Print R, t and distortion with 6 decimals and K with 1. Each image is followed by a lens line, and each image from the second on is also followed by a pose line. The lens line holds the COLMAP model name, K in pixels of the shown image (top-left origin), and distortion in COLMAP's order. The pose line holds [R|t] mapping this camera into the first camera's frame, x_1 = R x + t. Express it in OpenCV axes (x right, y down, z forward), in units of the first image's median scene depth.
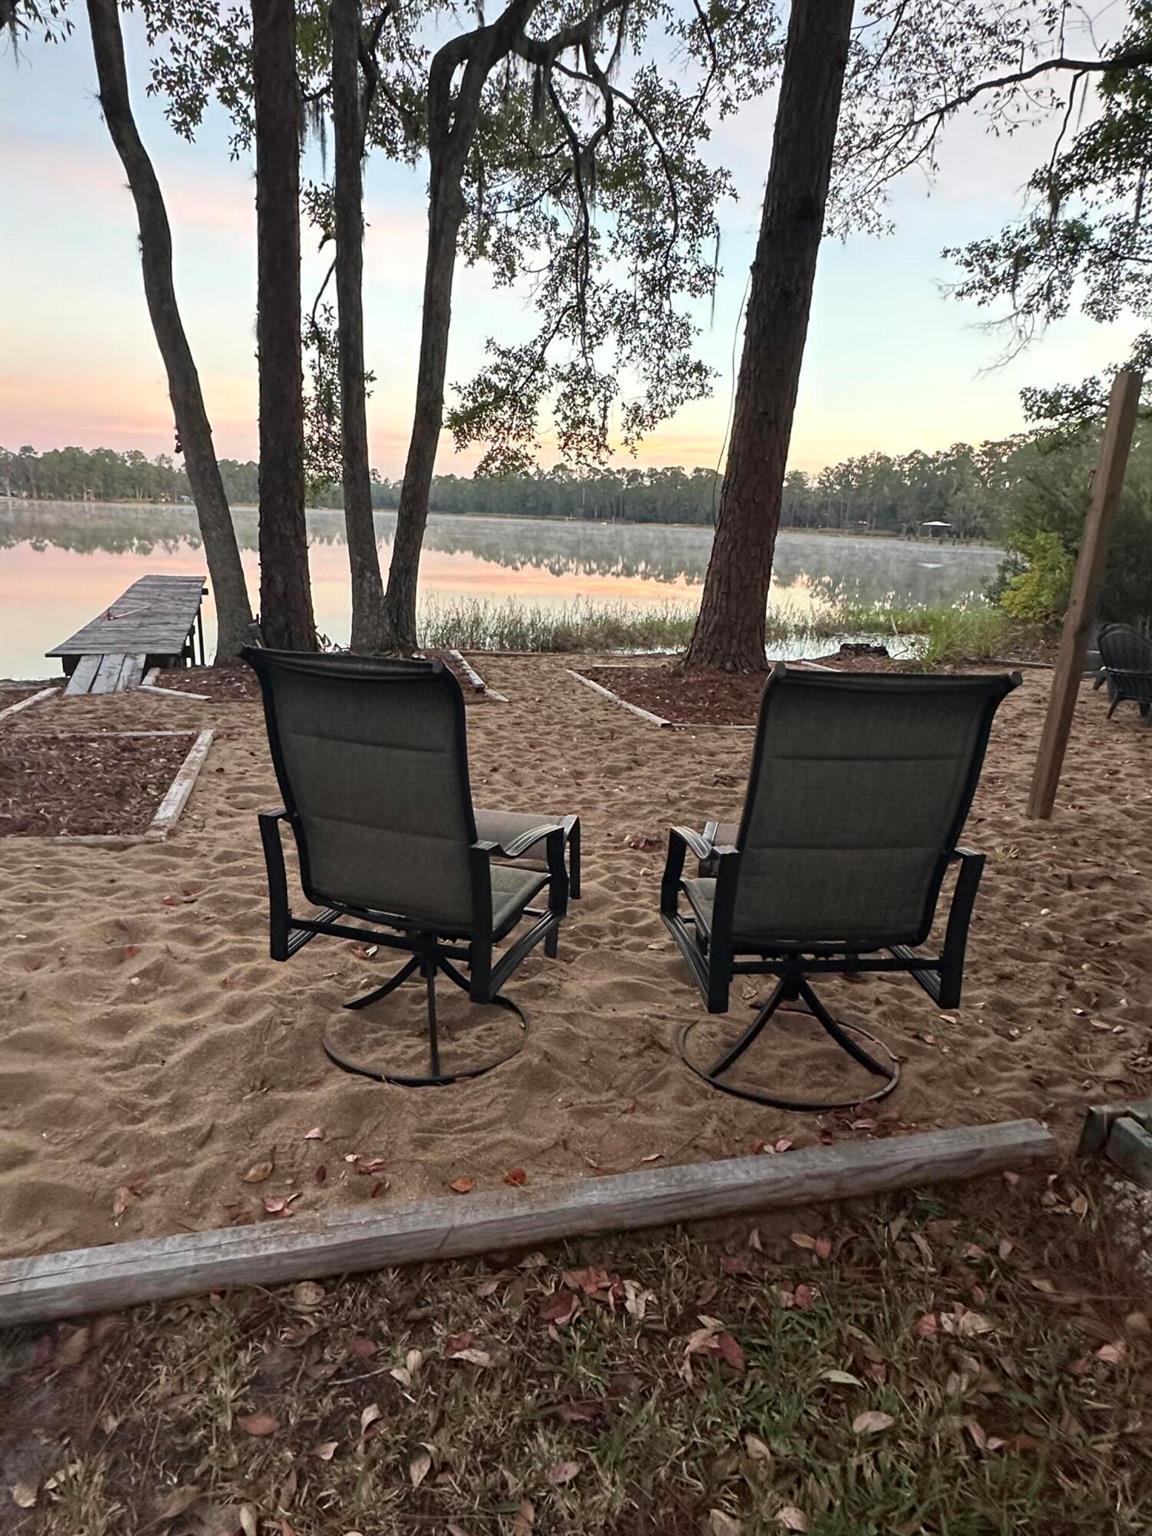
lens RADIAL K [[898.6, 0, 571.1], [0, 898.6, 769.4], [0, 0, 1]] dist [-0.000866, 0.000718]
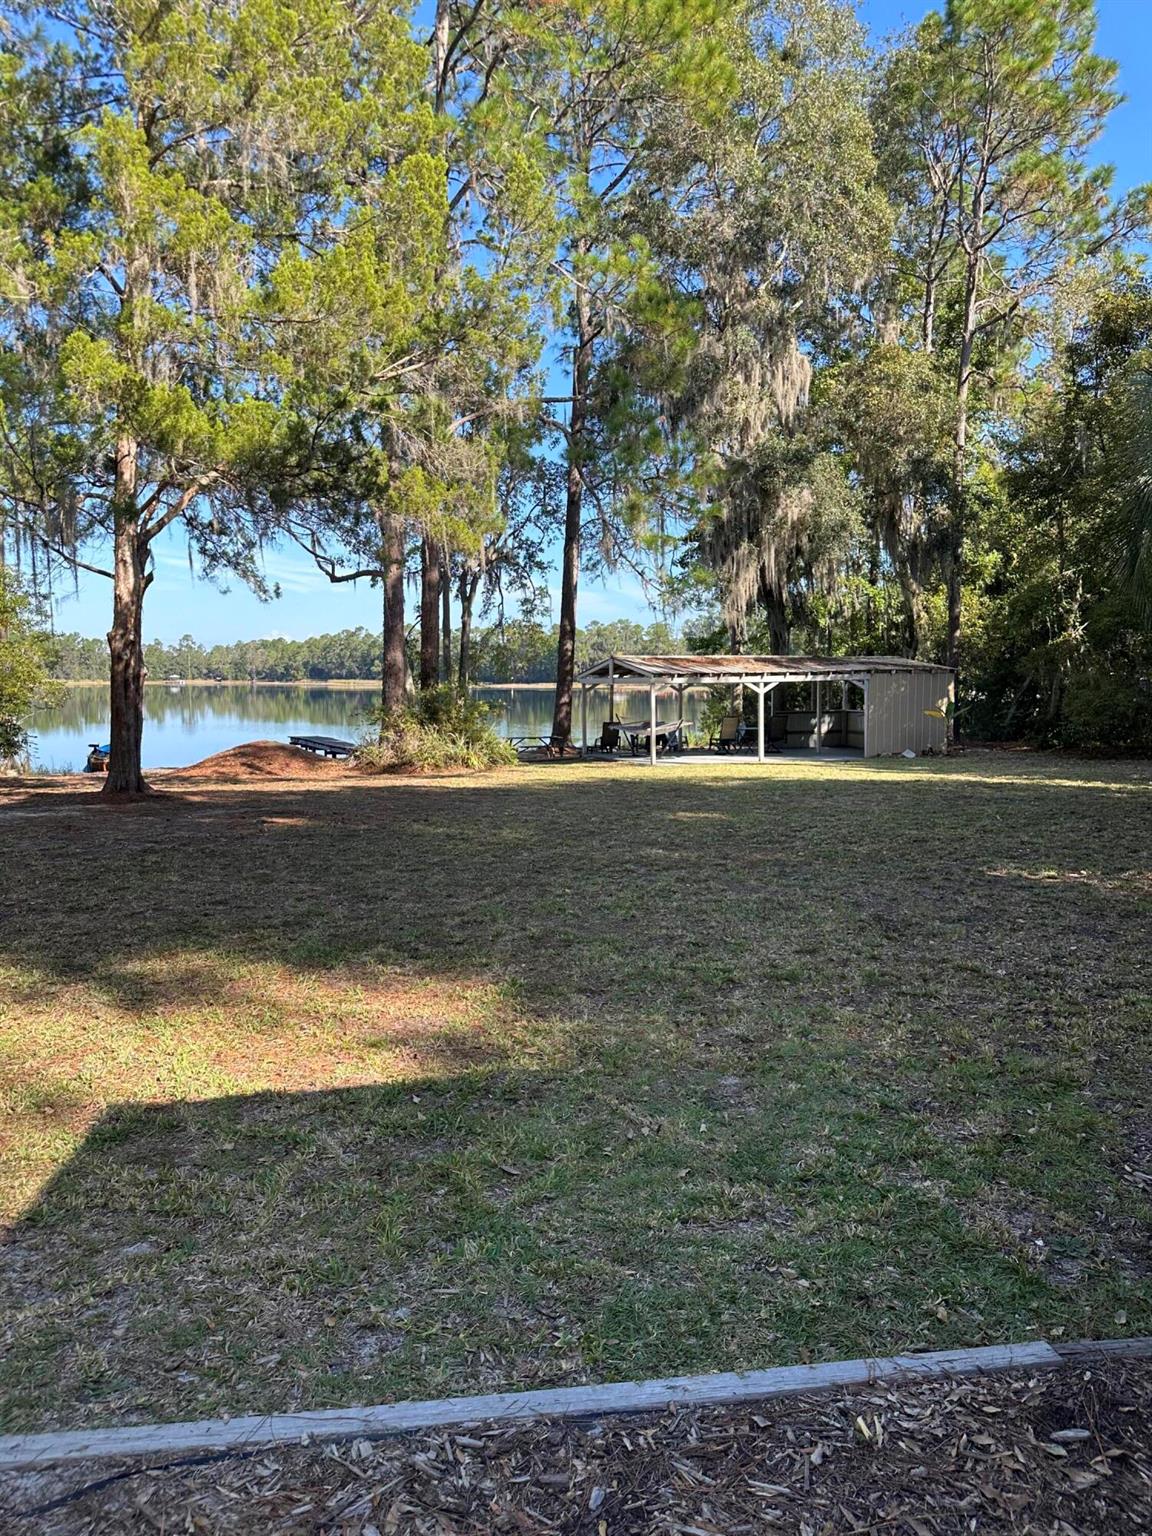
lens RADIAL K [[1086.6, 0, 568.1], [0, 1086.6, 764.8], [0, 0, 1]] dist [0.016478, -0.026514]
pose [[0.987942, -0.065818, 0.140136, -0.233818], [0.090471, 0.979944, -0.177553, 0.401488], [-0.125639, 0.188090, 0.974083, -1.778987]]
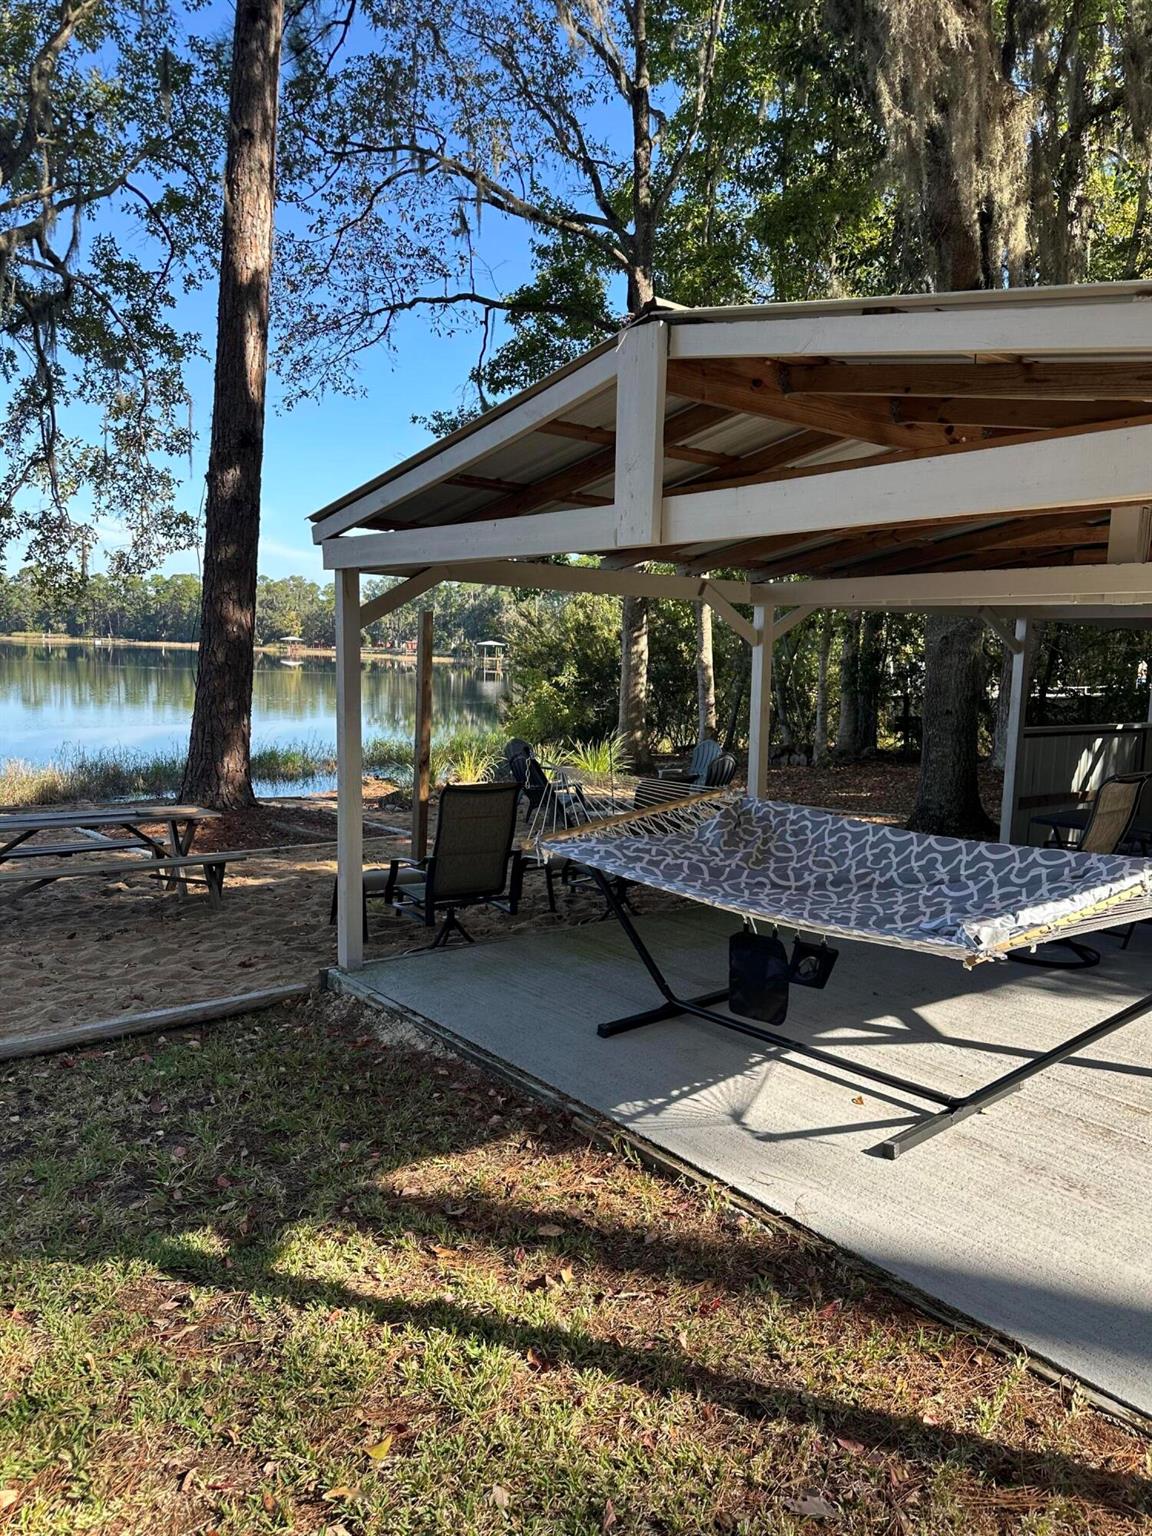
lens RADIAL K [[1086.6, 0, 573.5], [0, 1086.6, 756.1], [0, 0, 1]] dist [0.016478, -0.026514]
pose [[0.901501, -0.066680, 0.427610, -0.003099], [0.130916, 0.983784, -0.122593, 0.017003], [-0.412501, 0.166499, 0.895612, -0.215744]]
